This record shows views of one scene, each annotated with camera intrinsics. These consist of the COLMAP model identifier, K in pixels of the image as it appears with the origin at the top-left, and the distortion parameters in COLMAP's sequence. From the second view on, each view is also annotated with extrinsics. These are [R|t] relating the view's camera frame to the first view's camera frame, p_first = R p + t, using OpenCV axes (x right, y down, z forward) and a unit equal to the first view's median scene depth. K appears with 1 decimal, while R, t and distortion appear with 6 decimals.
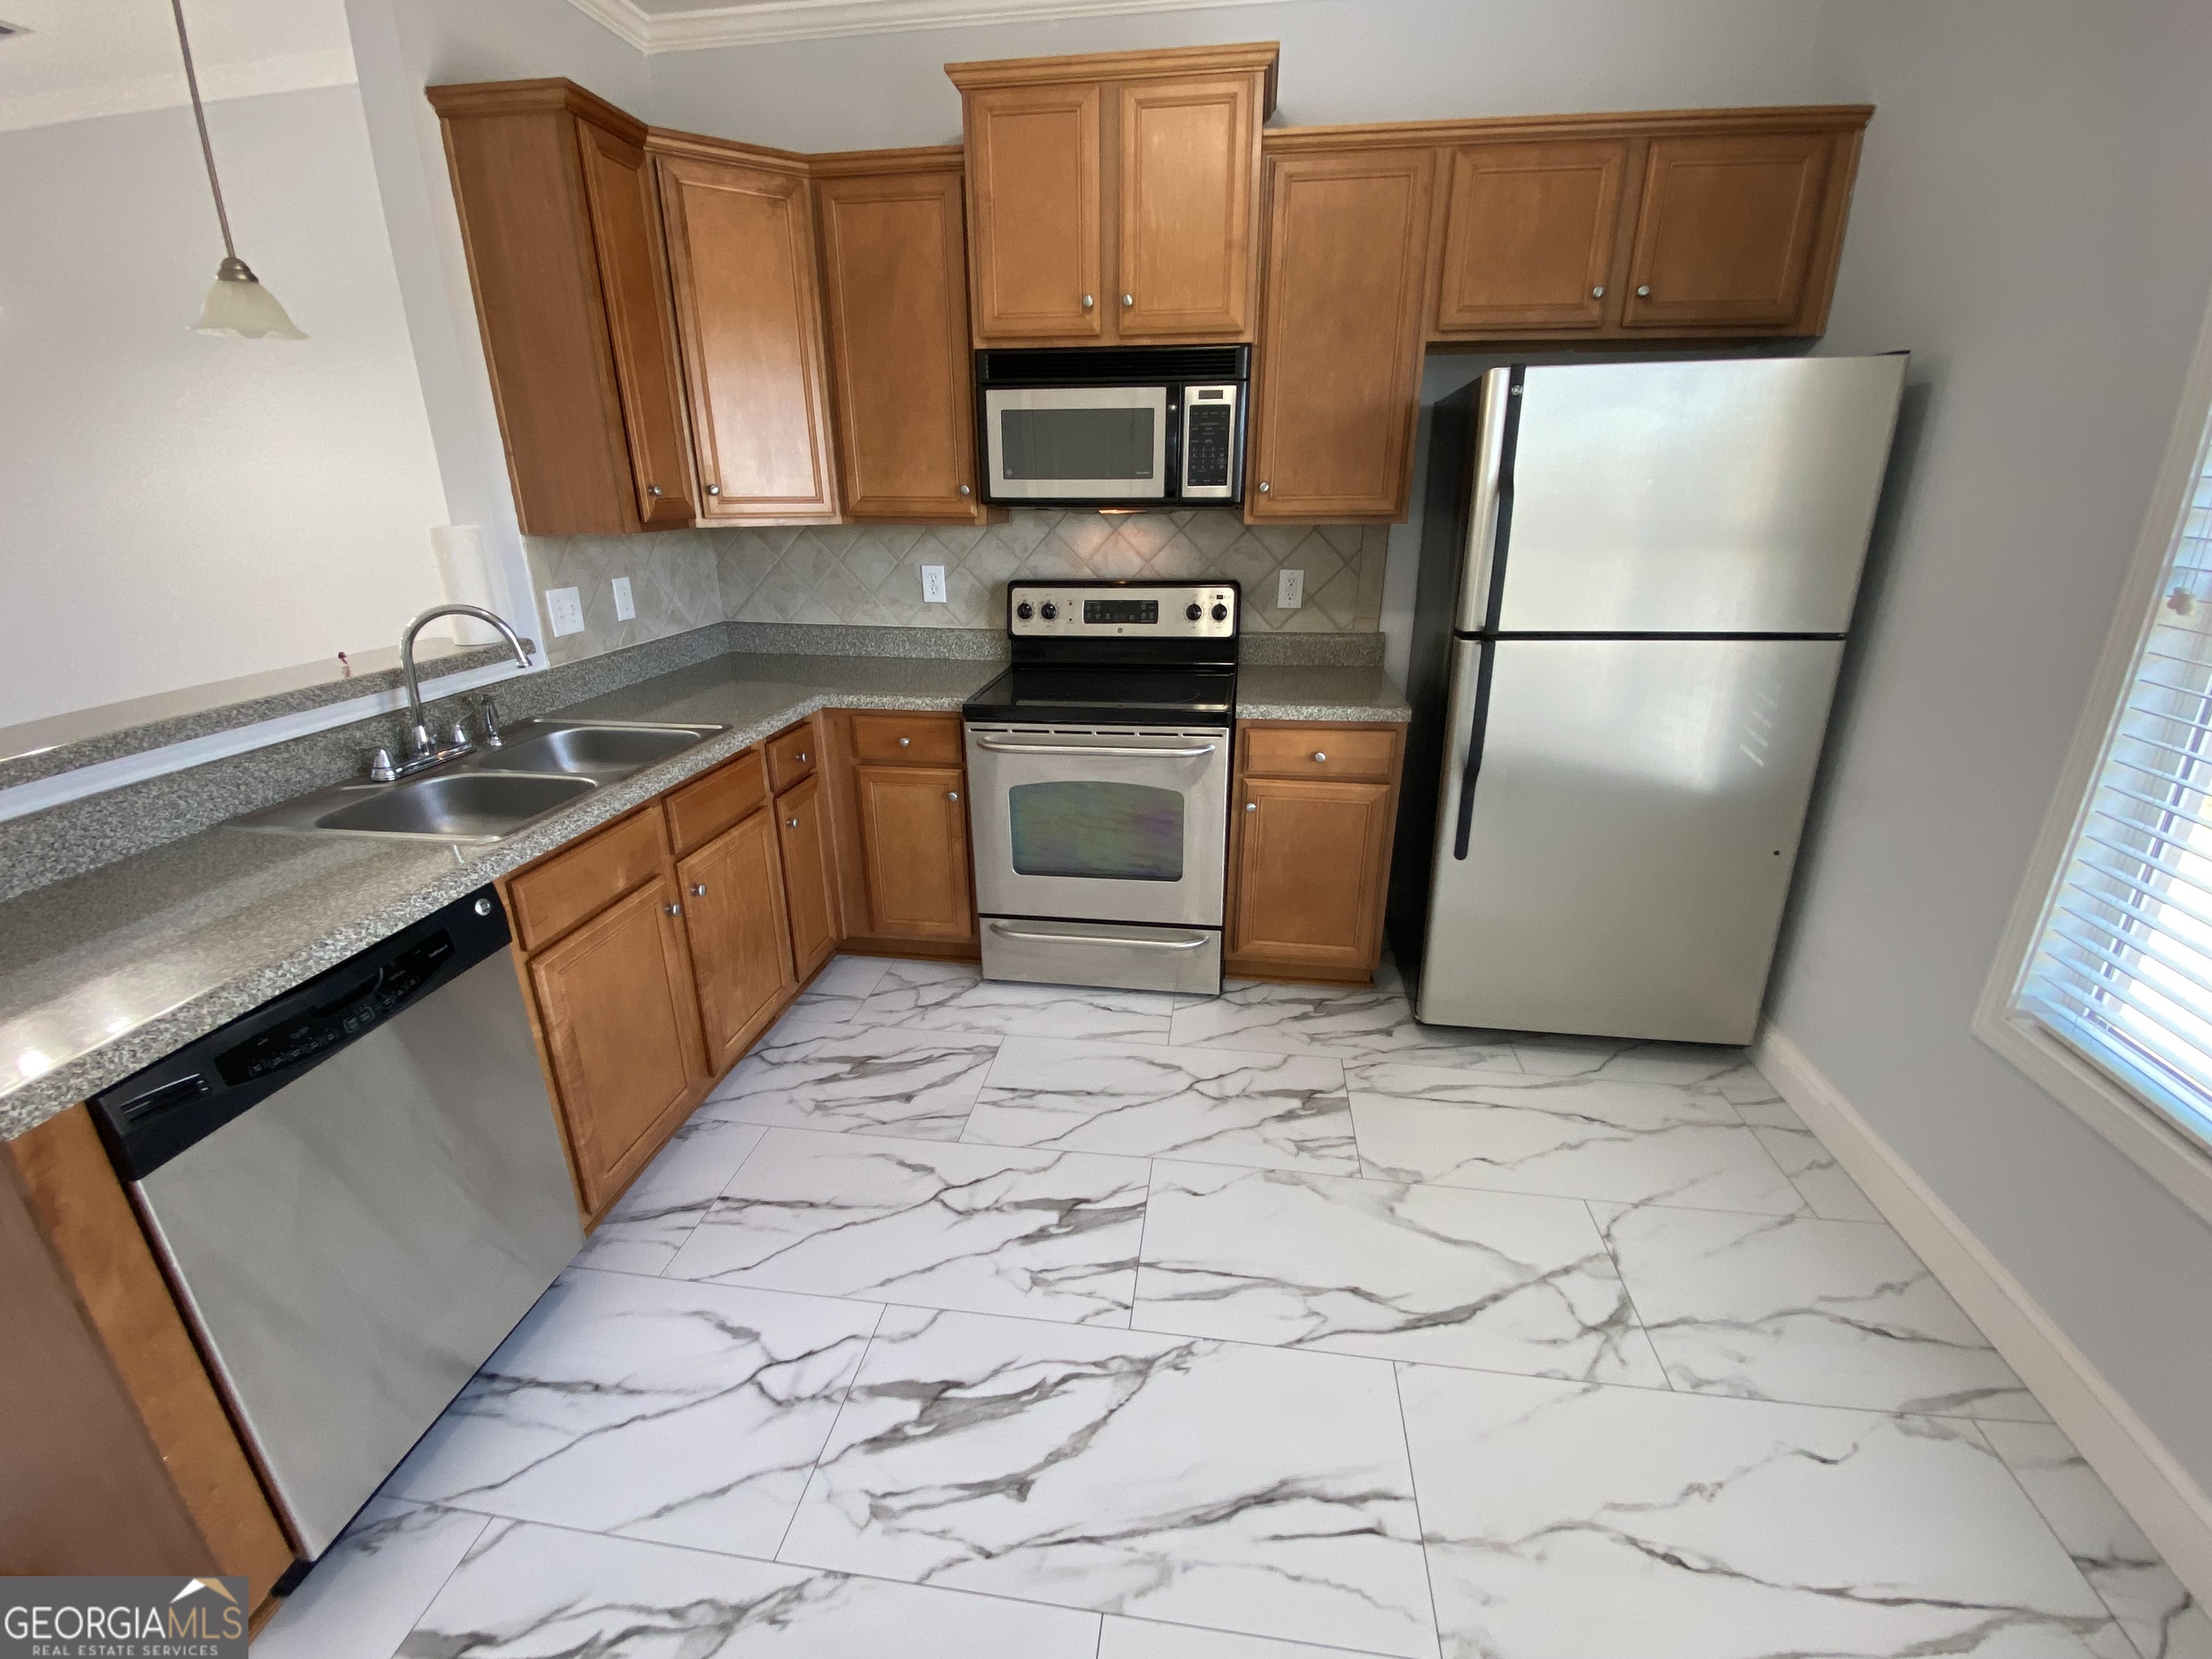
lens RADIAL K [[934.1, 0, 1106.0], [0, 934.1, 829.5], [0, 0, 1]] dist [0.030645, -0.028244]
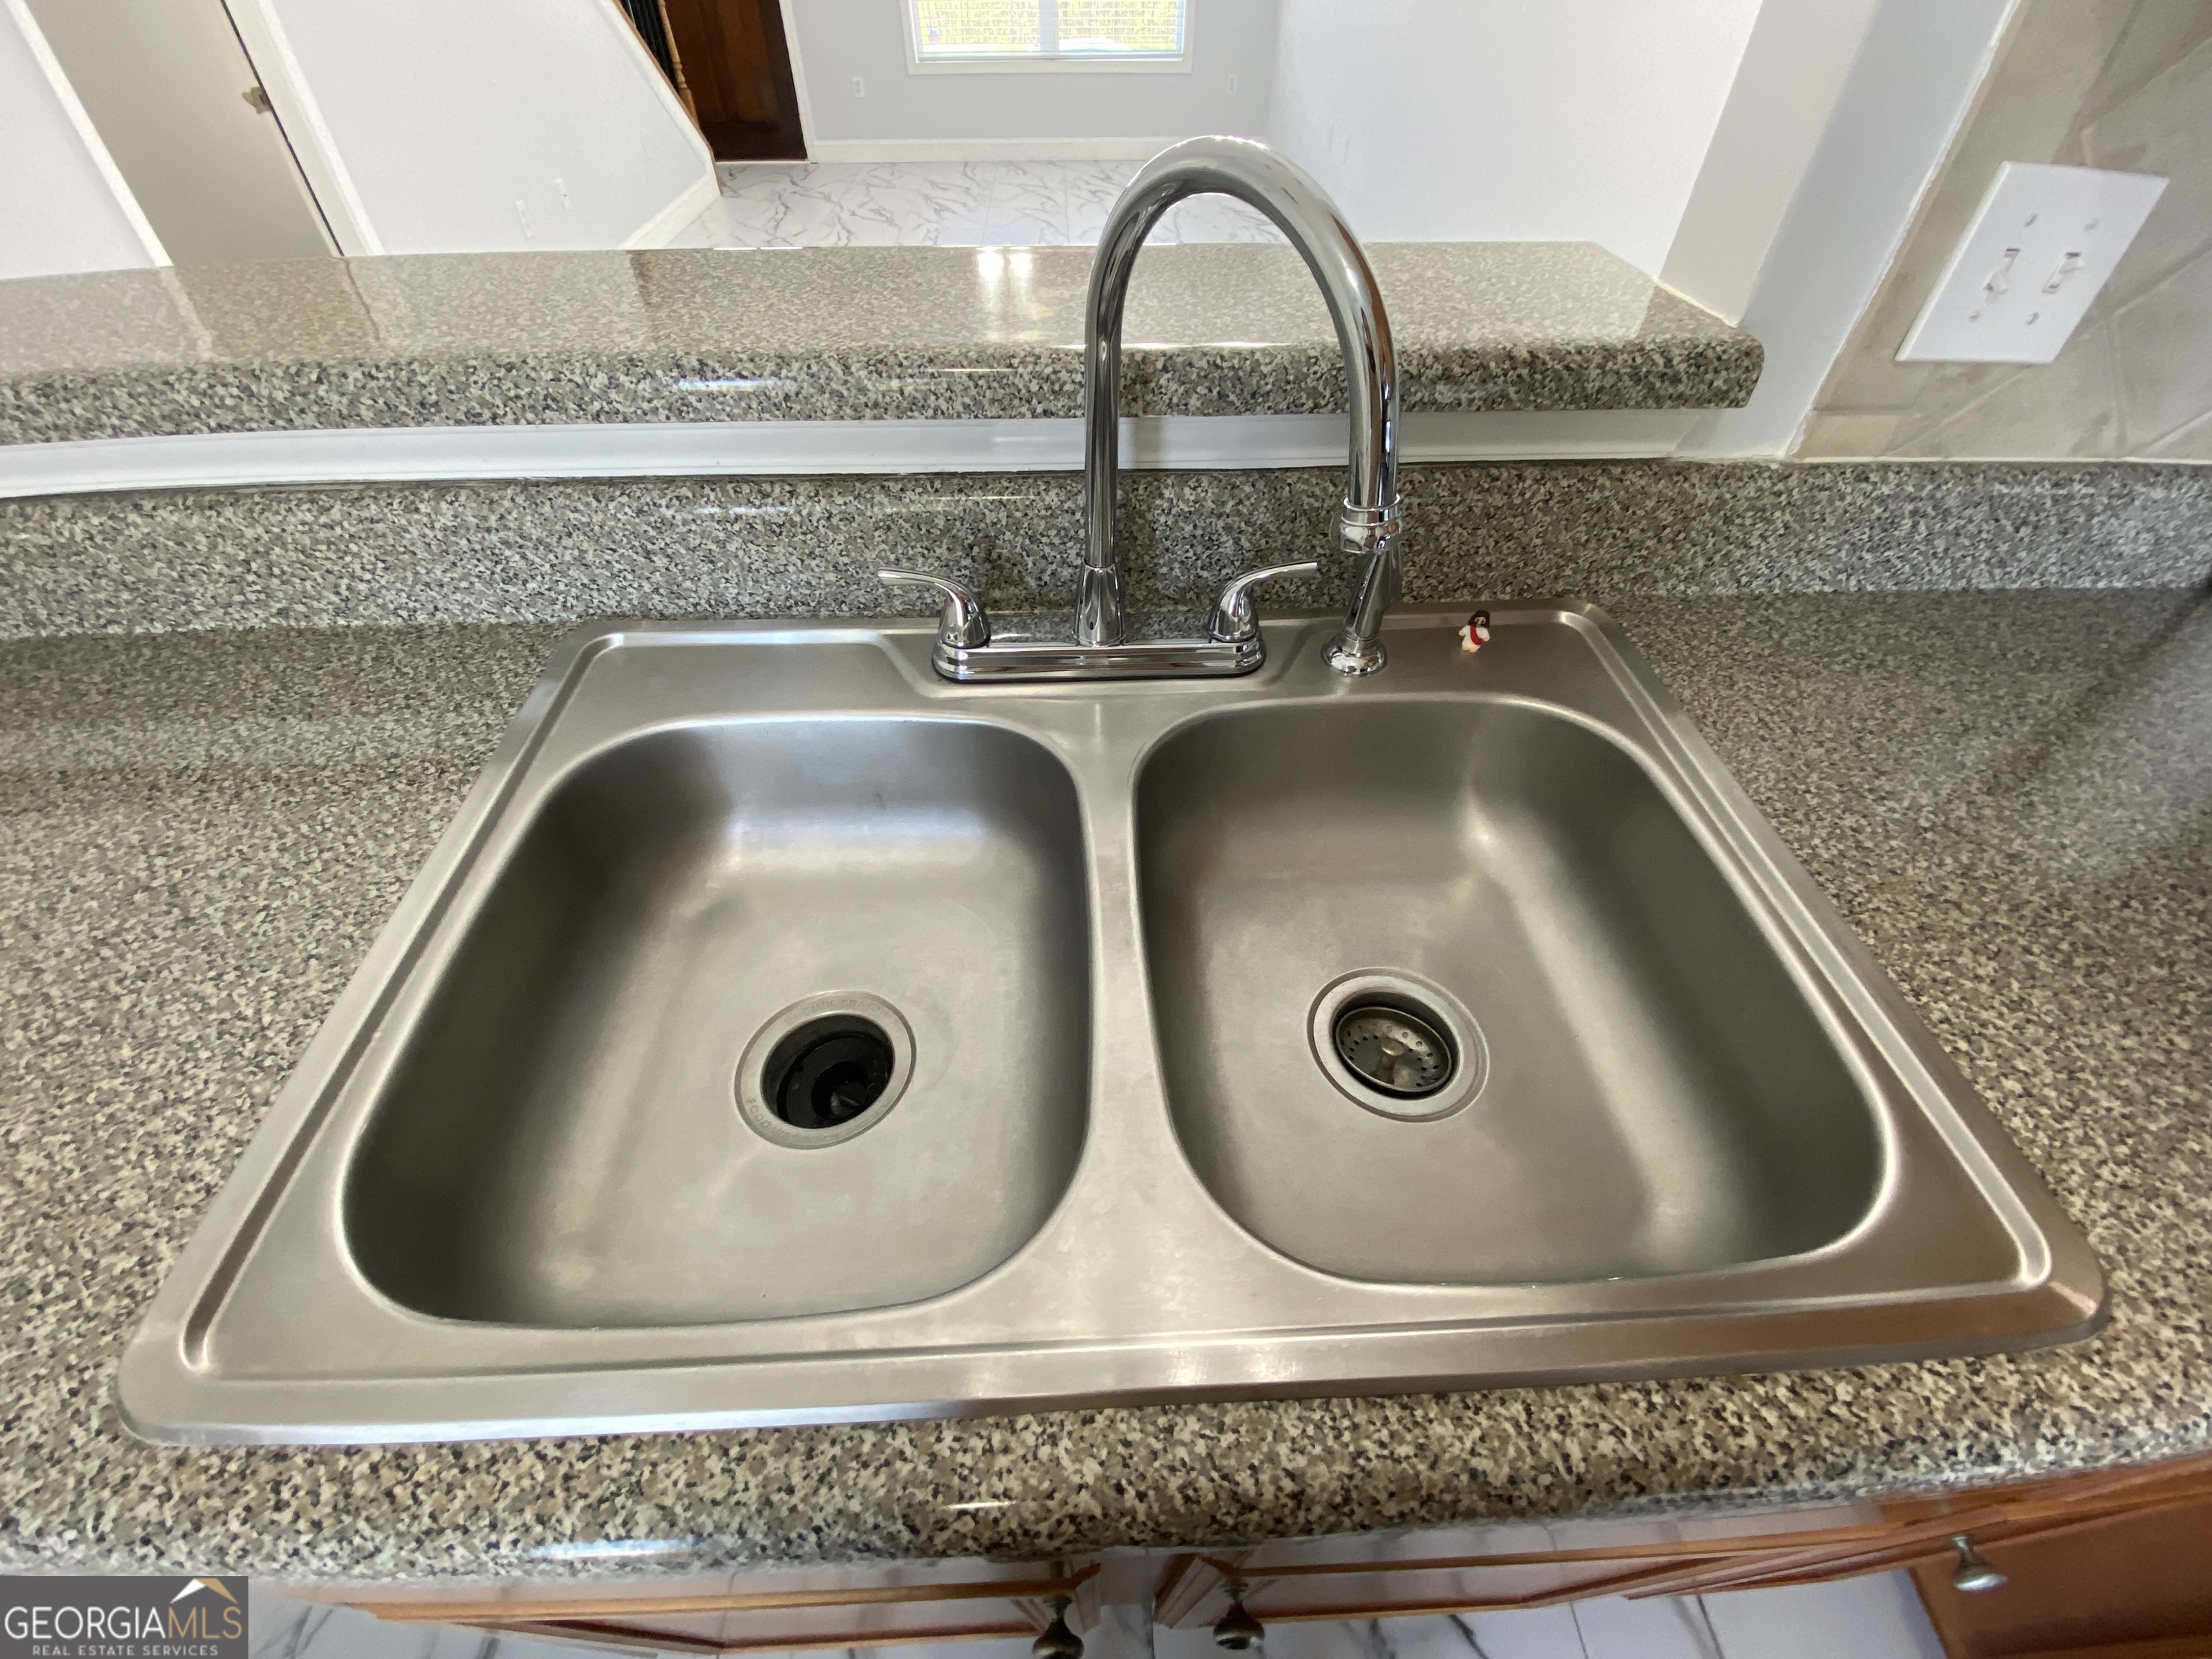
lens RADIAL K [[888.4, 0, 1101.8], [0, 888.4, 829.9], [0, 0, 1]] dist [0.025515, -0.022213]
pose [[0.189690, 0.672170, -0.715685, -0.361925], [-0.348056, 0.727618, 0.591126, -0.178993], [0.918082, 0.136968, 0.371974, 0.724607]]
